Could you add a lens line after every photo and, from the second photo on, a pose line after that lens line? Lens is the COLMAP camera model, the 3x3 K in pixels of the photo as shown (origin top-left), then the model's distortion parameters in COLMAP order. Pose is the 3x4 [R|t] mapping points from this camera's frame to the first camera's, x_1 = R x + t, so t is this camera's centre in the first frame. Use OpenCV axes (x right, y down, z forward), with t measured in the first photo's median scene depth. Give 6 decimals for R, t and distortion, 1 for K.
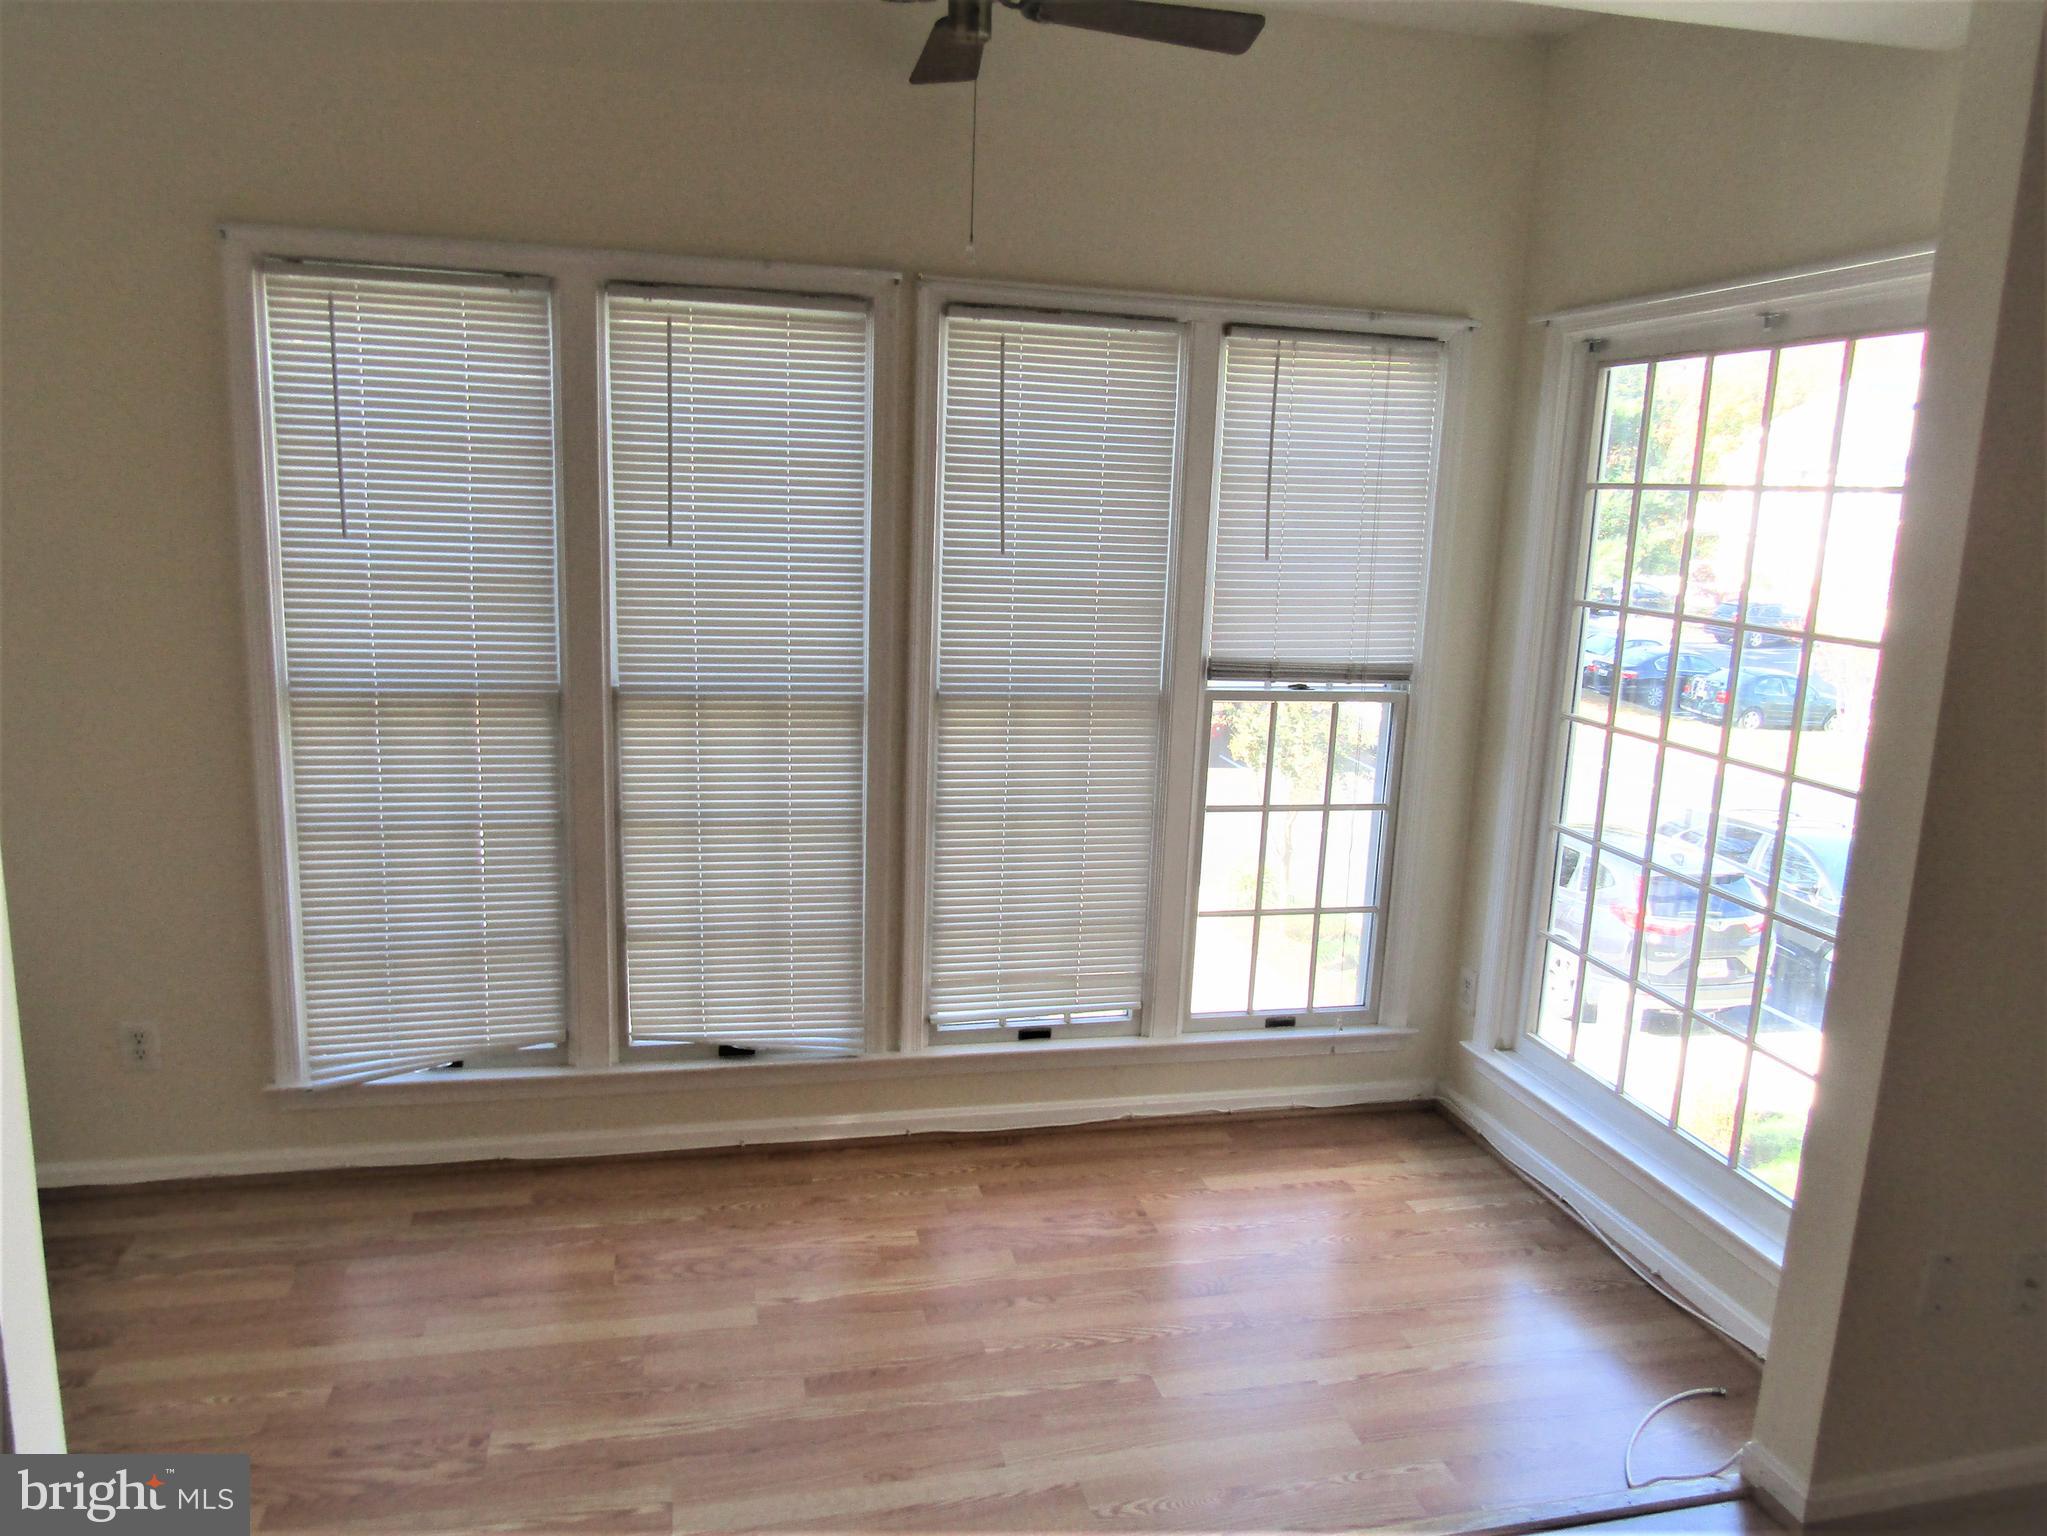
lens RADIAL K [[1447.1, 0, 1023.5], [0, 1447.1, 768.0], [0, 0, 1]] dist [-0.015922, 0.006672]
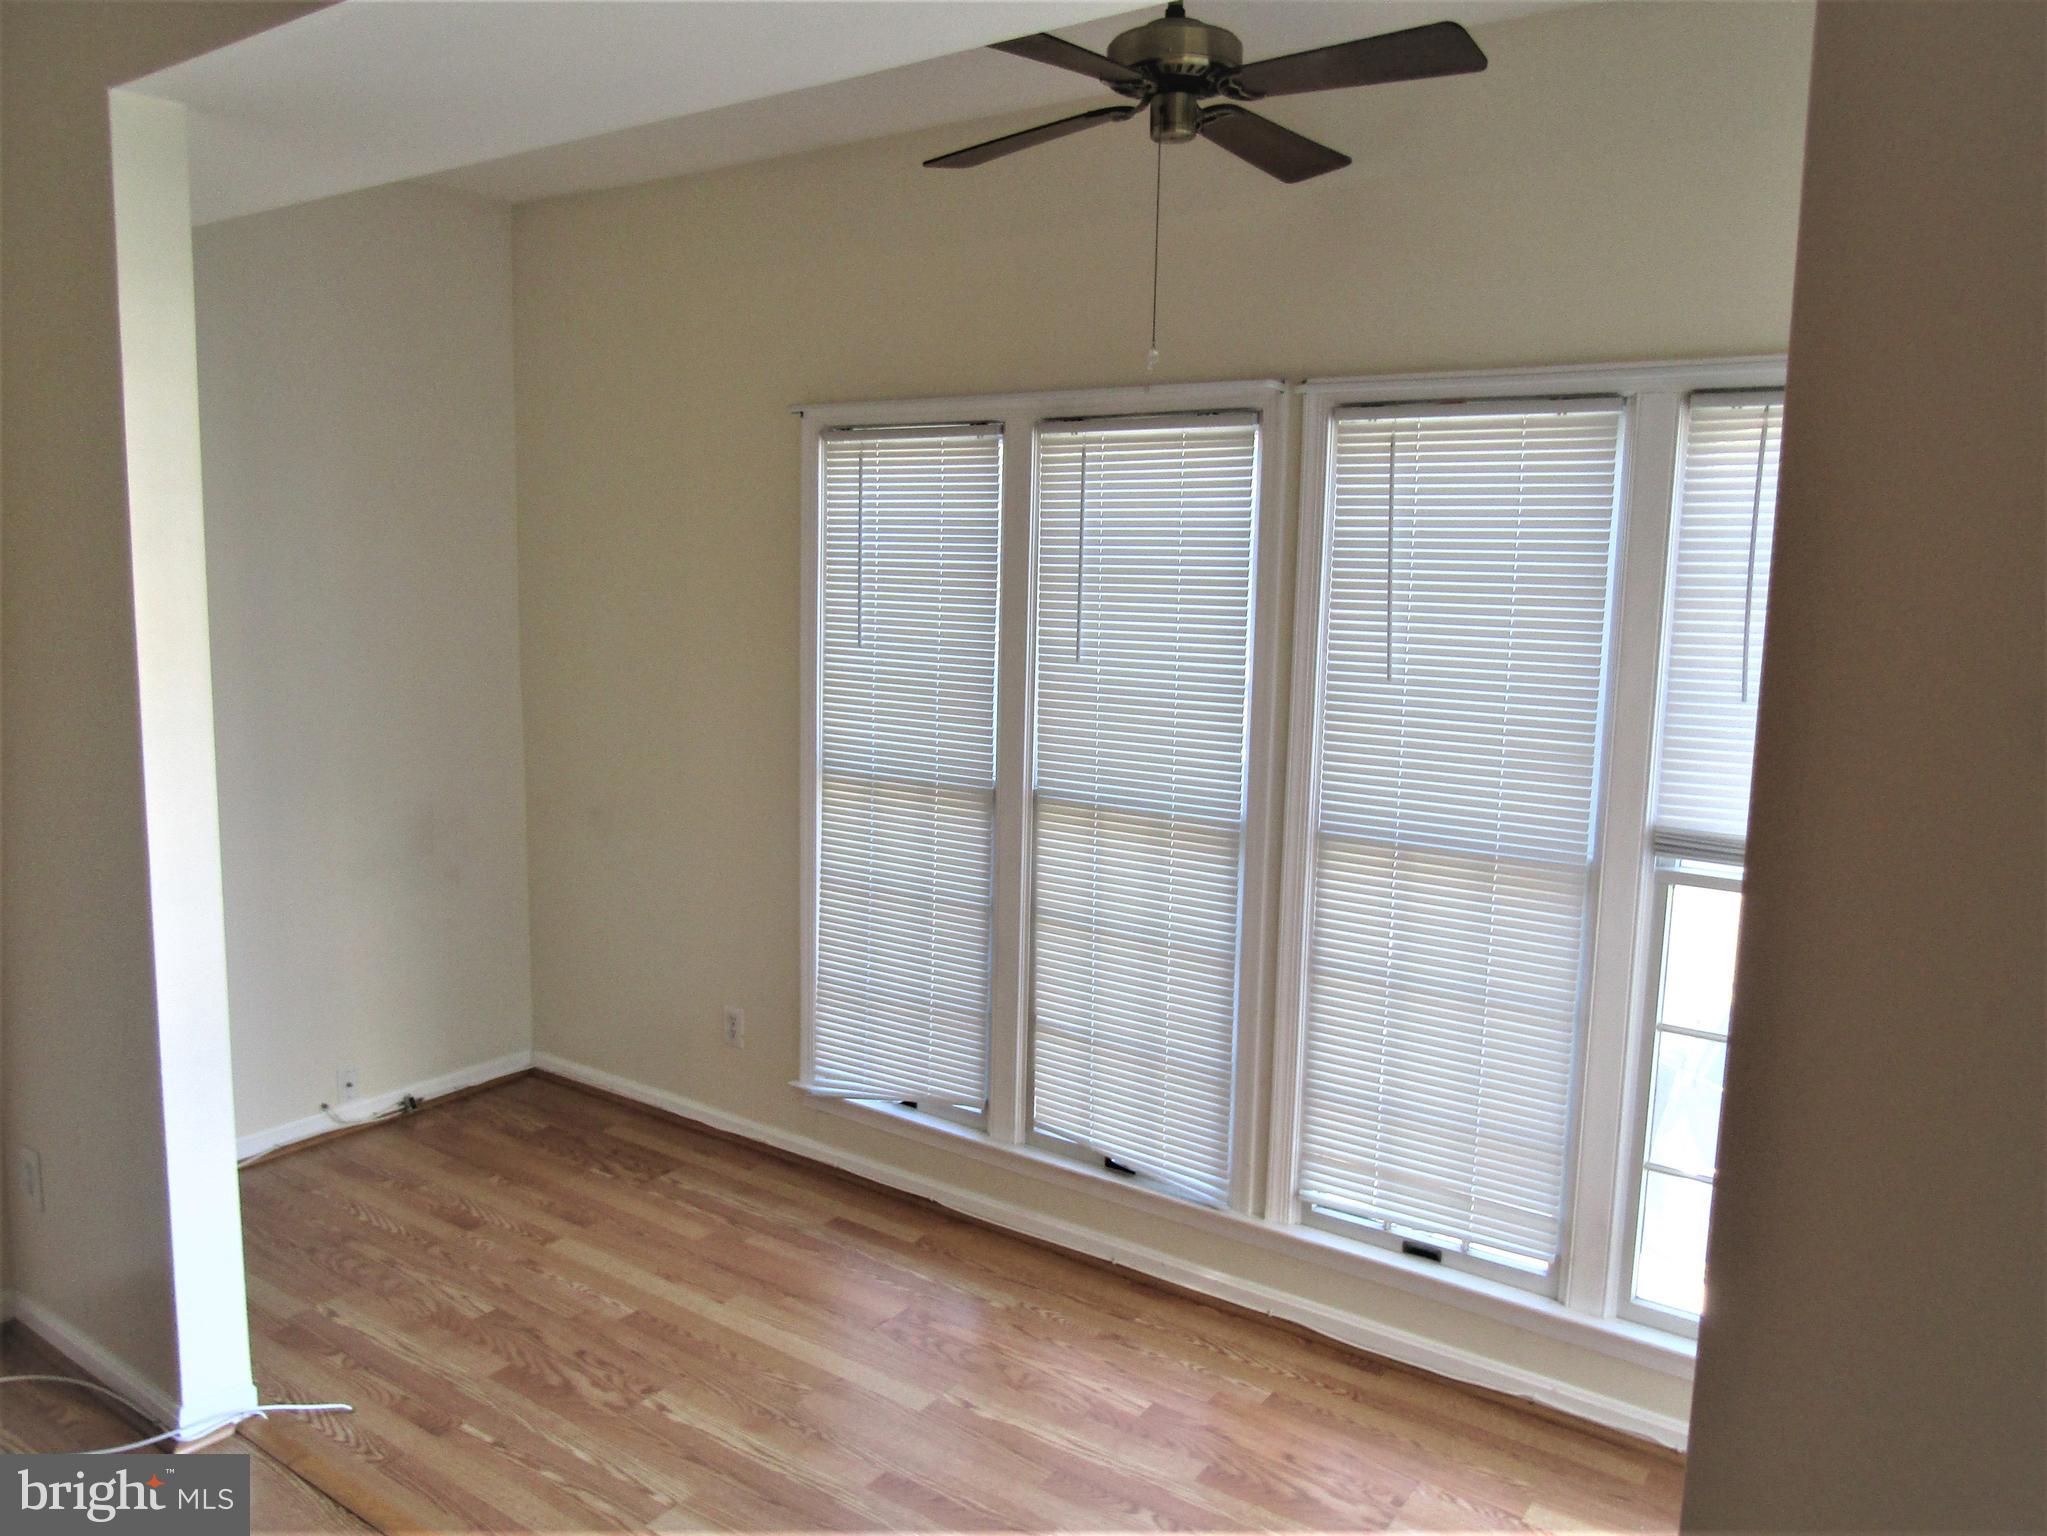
lens RADIAL K [[1447.1, 0, 1023.5], [0, 1447.1, 768.0], [0, 0, 1]] dist [-0.015922, 0.006672]
pose [[0.669102, 0.077224, -0.739148, 0.487117], [-0.142509, 0.989462, -0.025627, -0.041746], [0.729379, 0.122482, 0.673056, 0.257857]]
